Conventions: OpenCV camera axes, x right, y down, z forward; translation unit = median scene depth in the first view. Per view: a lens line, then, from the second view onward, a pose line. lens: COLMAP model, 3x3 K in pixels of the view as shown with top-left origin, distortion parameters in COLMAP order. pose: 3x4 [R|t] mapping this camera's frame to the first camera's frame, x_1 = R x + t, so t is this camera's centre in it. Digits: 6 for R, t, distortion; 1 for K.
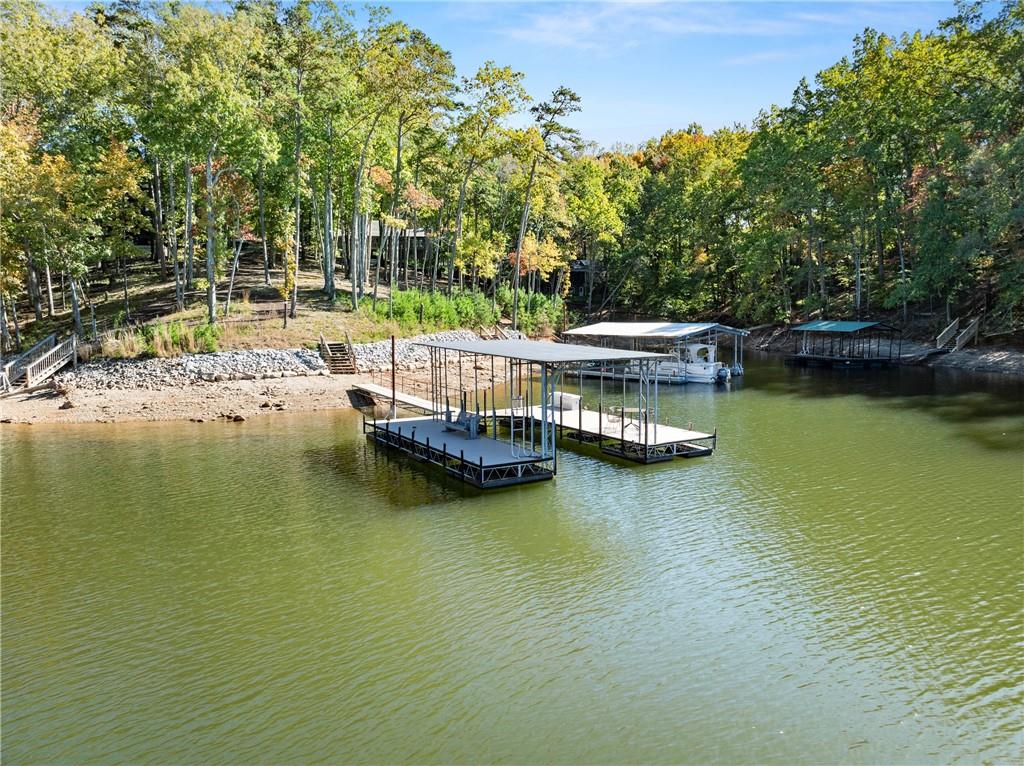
lens RADIAL K [[721.7, 0, 516.5], [0, 721.7, 386.0], [0, 0, 1]] dist [-0.047214, 0.008668]
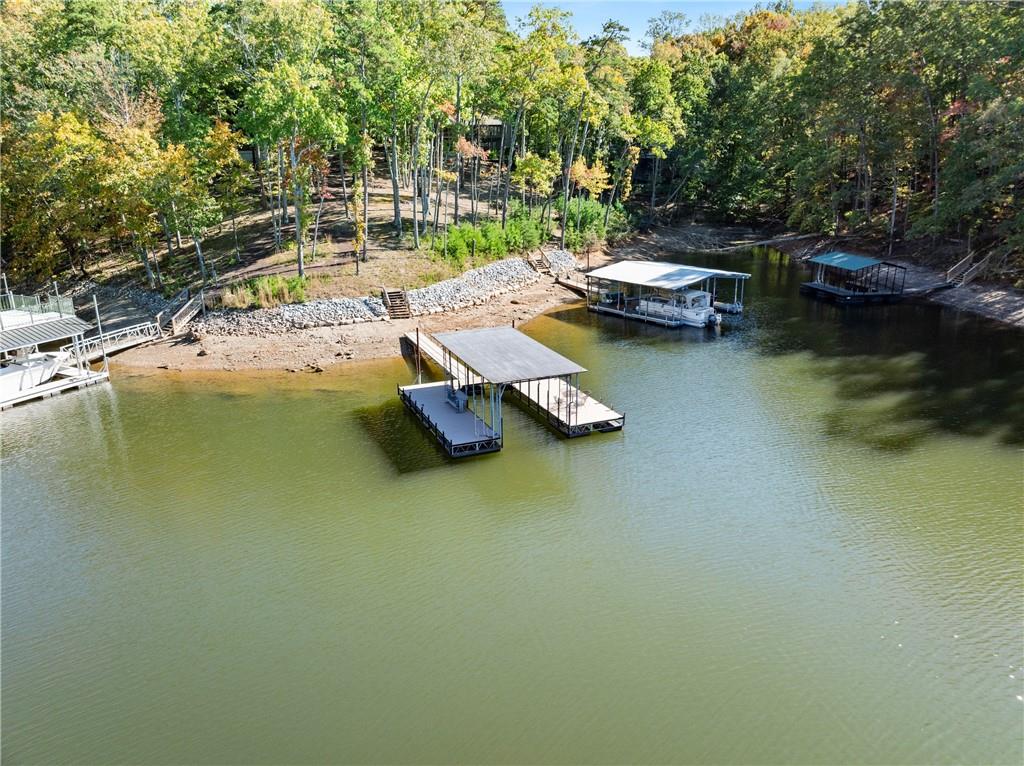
lens RADIAL K [[721.7, 0, 518.2], [0, 721.7, 385.7], [0, 0, 1]] dist [-0.047214, 0.008668]
pose [[0.990814, 0.039125, -0.129448, 0.125787], [-0.012292, 0.979326, 0.201914, -0.144874], [0.134672, -0.198468, 0.970811, -0.222692]]
